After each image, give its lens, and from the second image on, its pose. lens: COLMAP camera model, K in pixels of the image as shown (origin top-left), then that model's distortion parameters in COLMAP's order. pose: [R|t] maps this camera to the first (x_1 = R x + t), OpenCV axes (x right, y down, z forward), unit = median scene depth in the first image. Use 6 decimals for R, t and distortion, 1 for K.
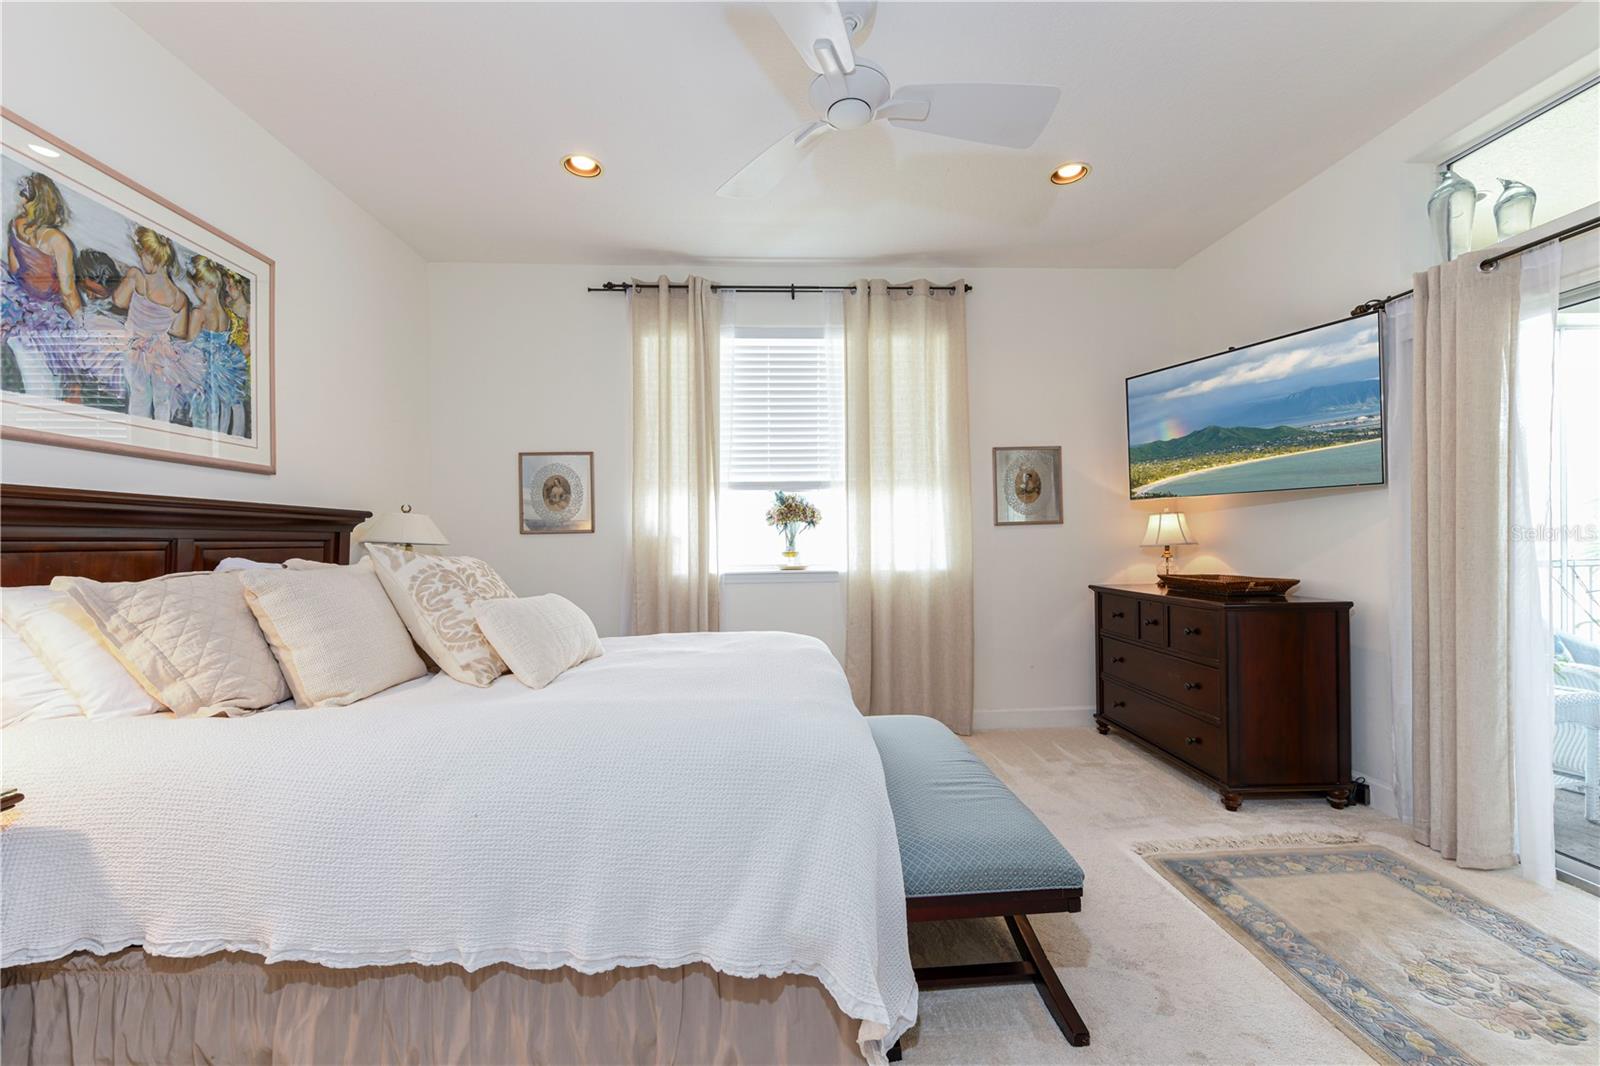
lens RADIAL K [[651.7, 0, 801.3], [0, 651.7, 538.6], [0, 0, 1]] dist [-0.001660, -0.000057]
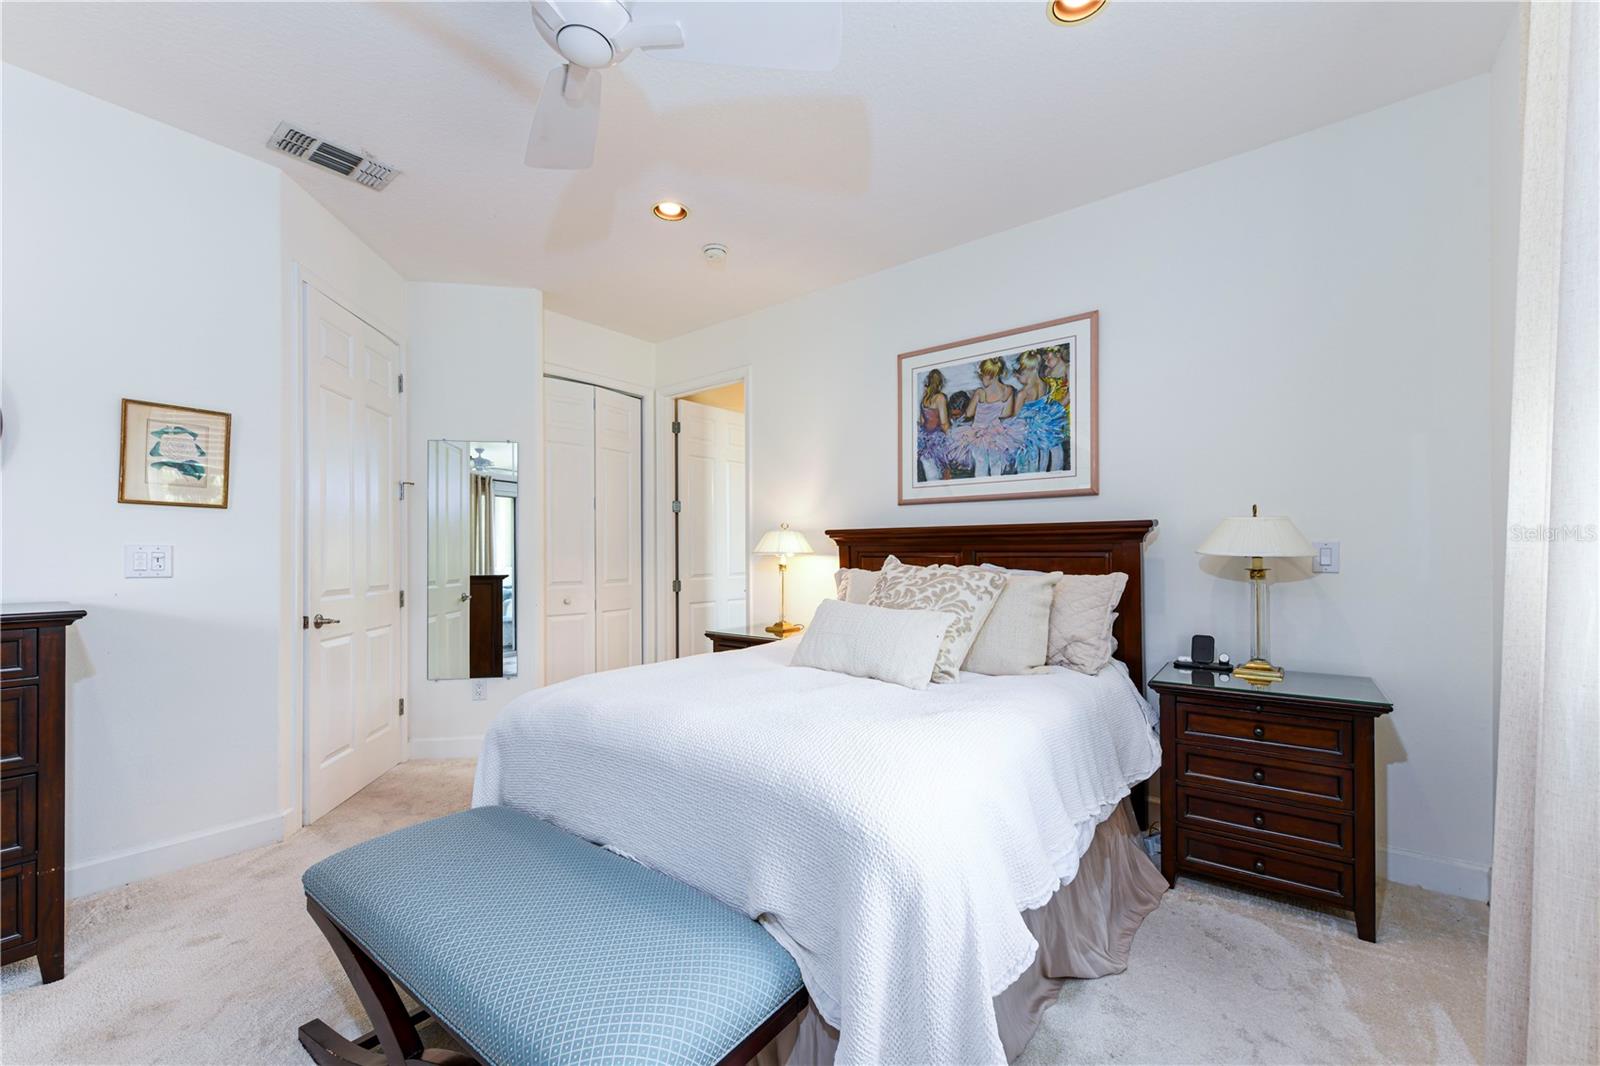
lens RADIAL K [[651.7, 0, 799.6], [0, 651.7, 543.6], [0, 0, 1]] dist [-0.001660, -0.000057]
pose [[-0.681864, 0.009410, -0.731419, 0.472534], [0.014076, 0.999901, -0.000258, -0.021298], [0.731344, -0.010471, -0.681928, 1.635374]]
